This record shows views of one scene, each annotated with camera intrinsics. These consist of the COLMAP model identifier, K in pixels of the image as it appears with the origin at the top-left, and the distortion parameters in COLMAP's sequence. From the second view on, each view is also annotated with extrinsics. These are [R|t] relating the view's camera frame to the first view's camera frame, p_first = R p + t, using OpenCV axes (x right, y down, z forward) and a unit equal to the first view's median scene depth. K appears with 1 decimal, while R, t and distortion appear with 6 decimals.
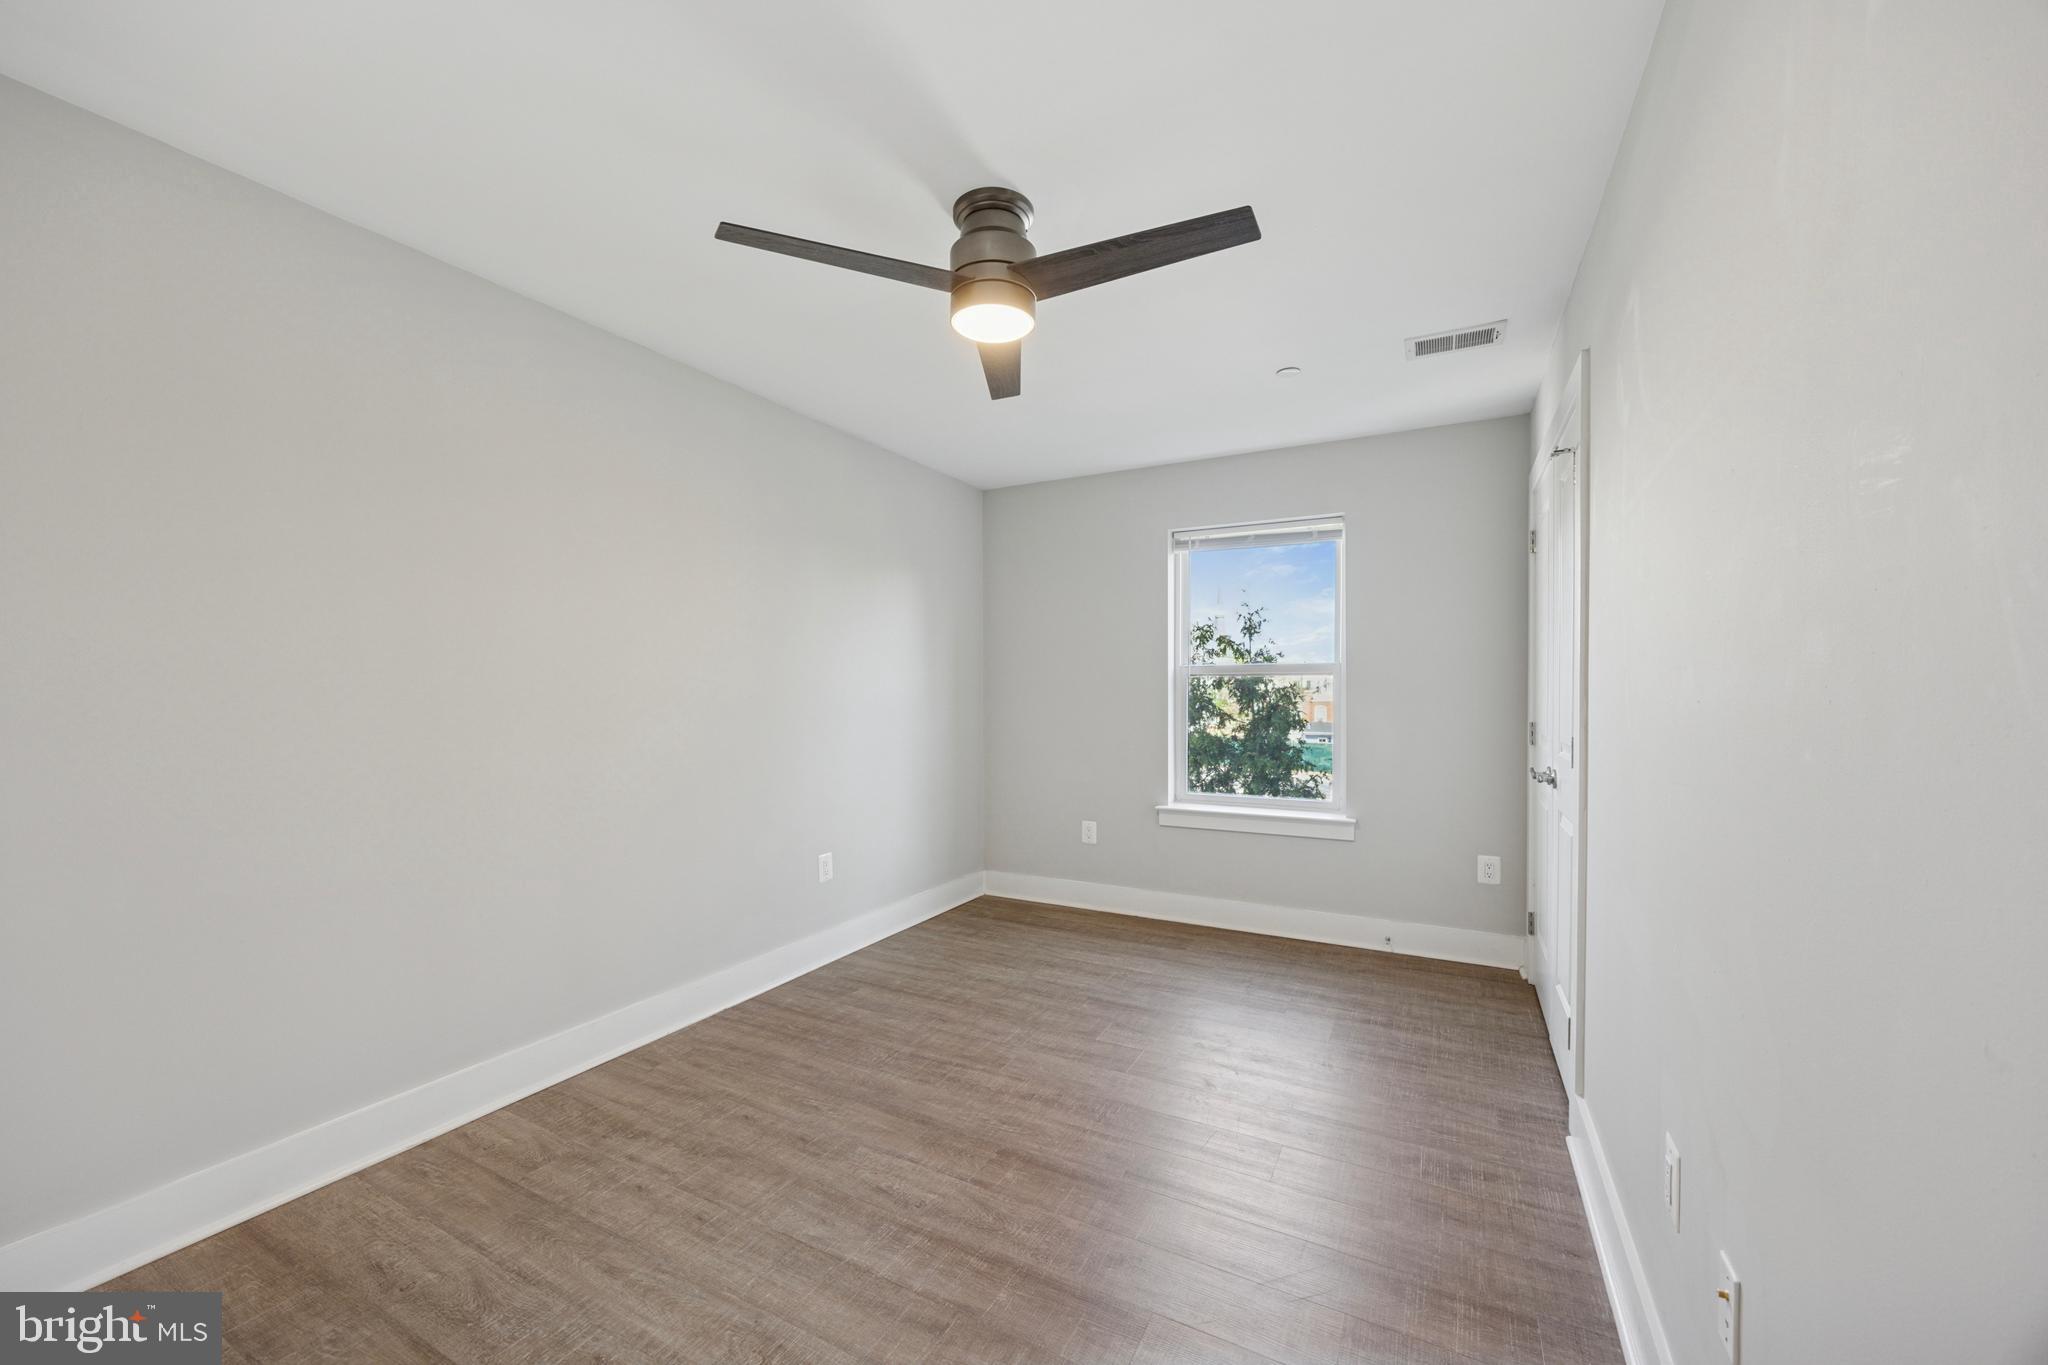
lens RADIAL K [[779.3, 0, 1023.9], [0, 779.3, 706.0], [0, 0, 1]] dist [-0.000123, 0.000174]
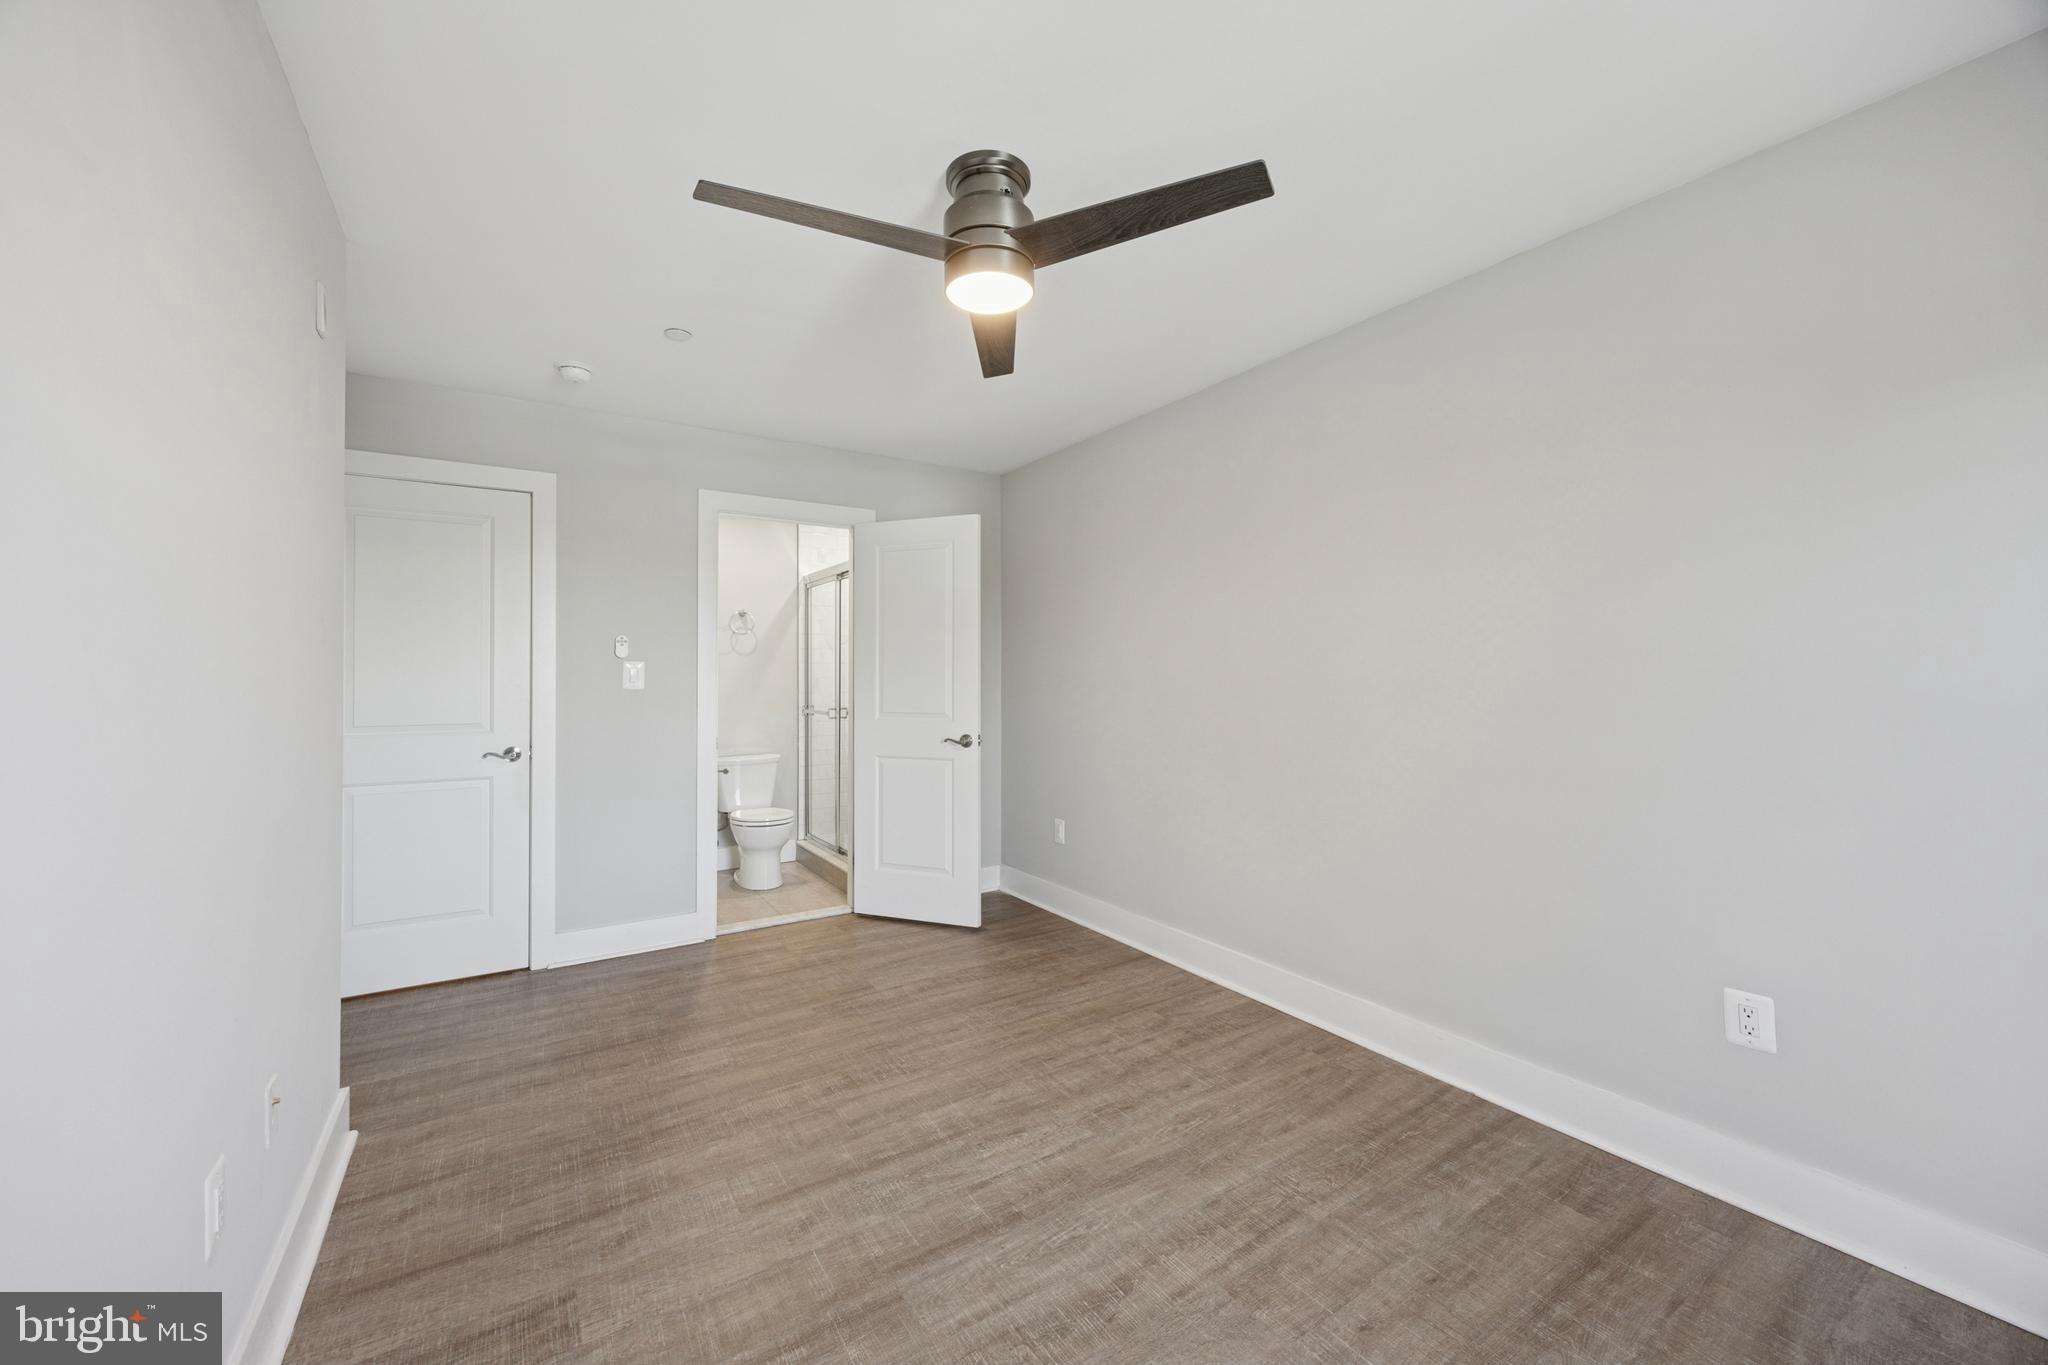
lens RADIAL K [[783.0, 0, 1016.5], [0, 783.0, 676.0], [0, 0, 1]] dist [-0.001673, 0.000097]
pose [[-0.485159, 0.000816, -0.874425, 0.649073], [-0.009369, 0.999937, 0.006131, -0.026495], [0.874375, 0.011167, -0.485121, 1.258858]]
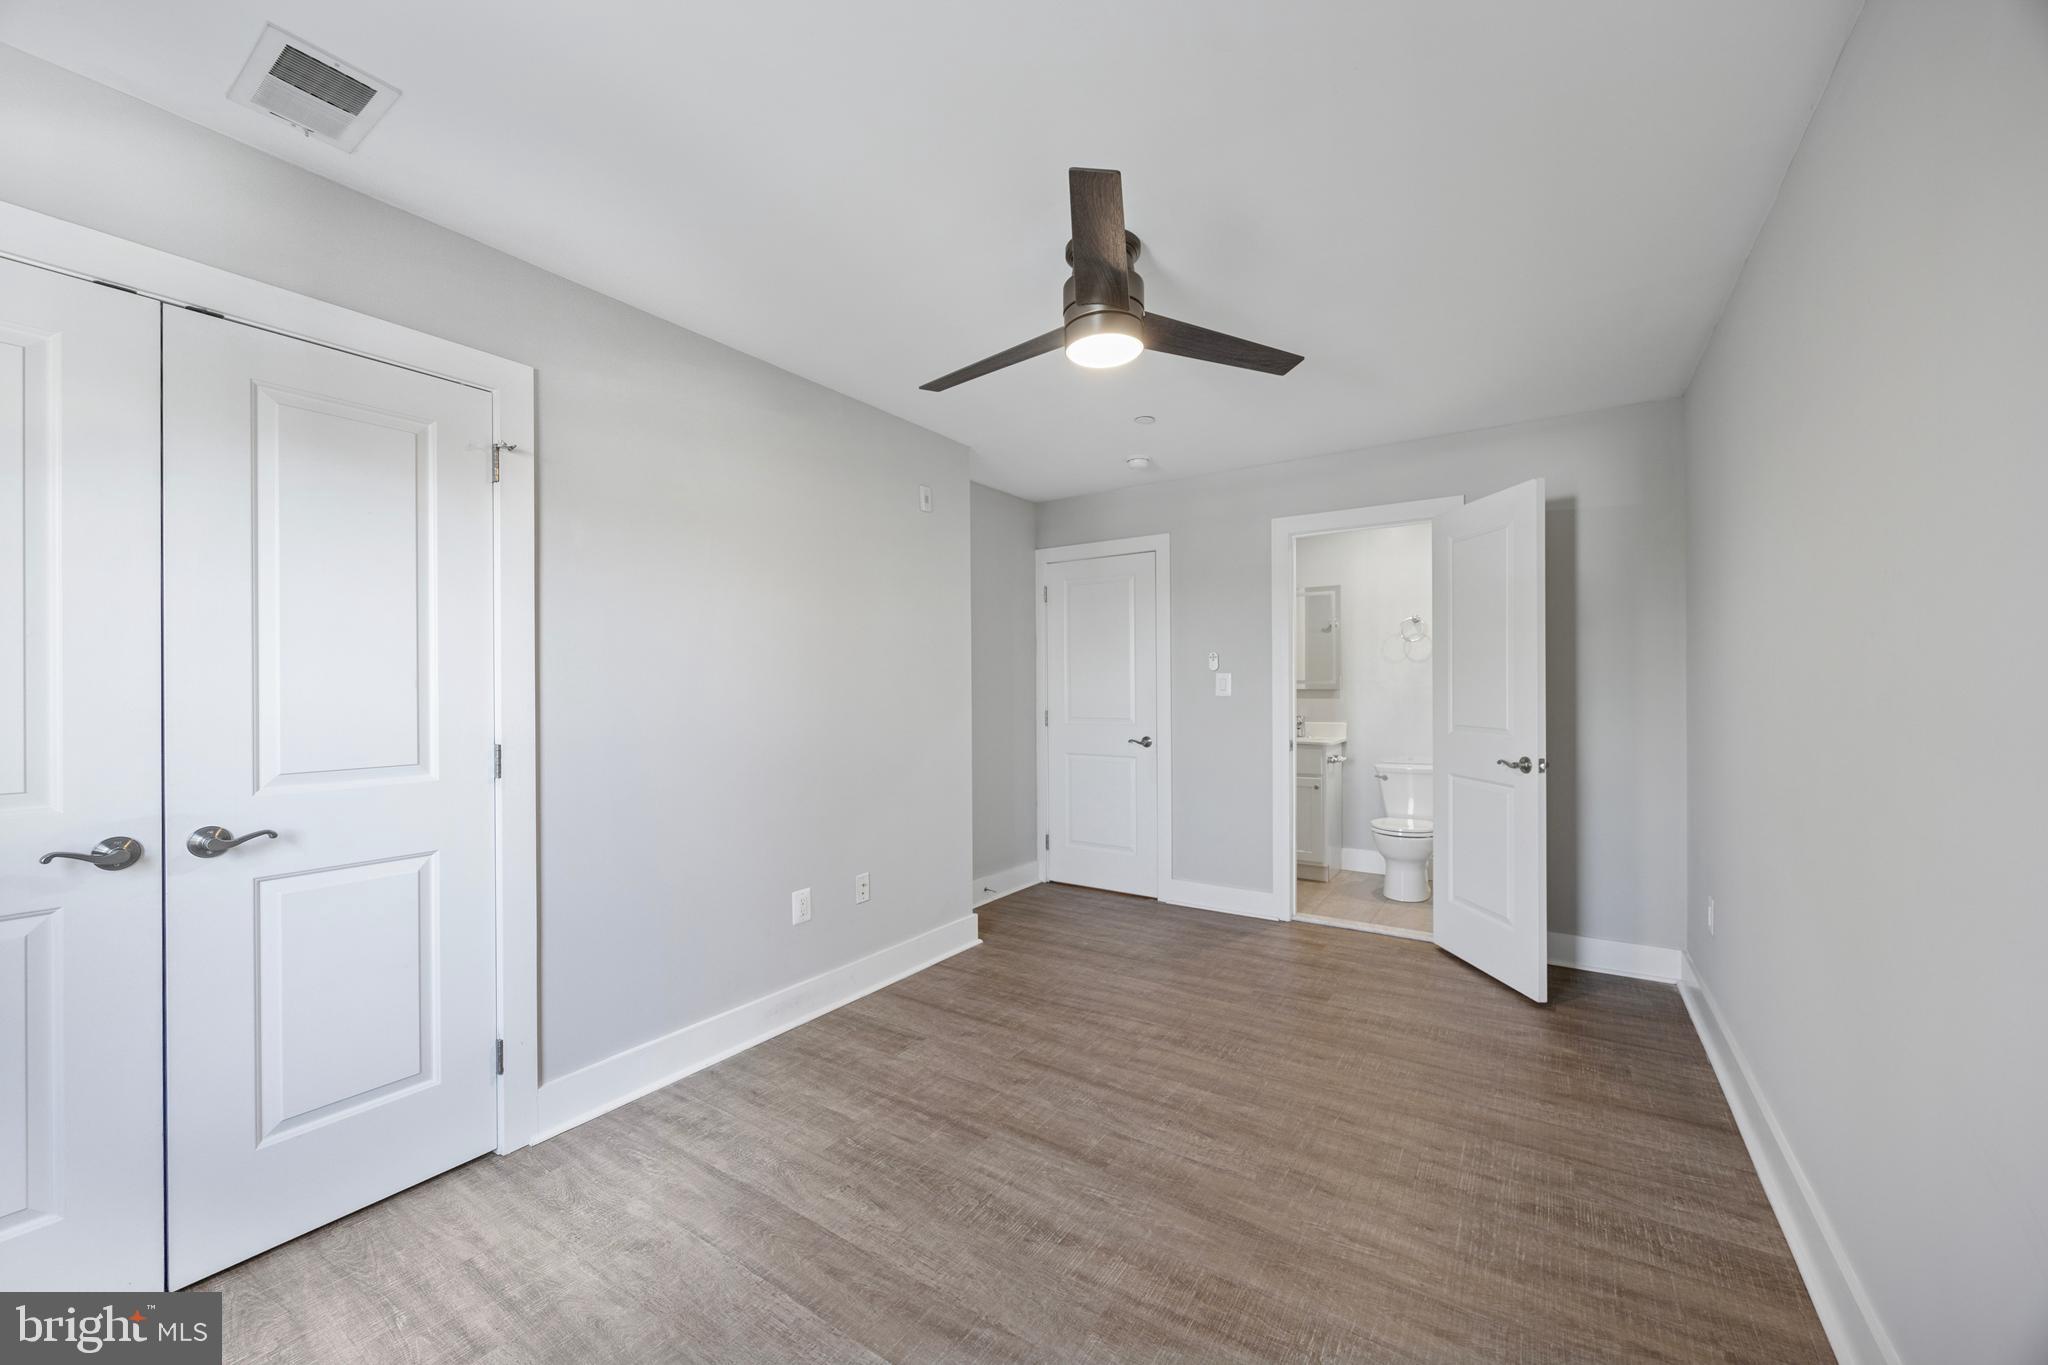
lens RADIAL K [[782.5, 0, 1018.7], [0, 782.5, 688.2], [0, 0, 1]] dist [-0.001757, -0.000072]
pose [[-0.994055, 0.008709, 0.108529, -0.032018], [0.010502, 0.999818, 0.015956, -0.037146], [-0.108370, 0.017001, -0.993965, 1.762466]]
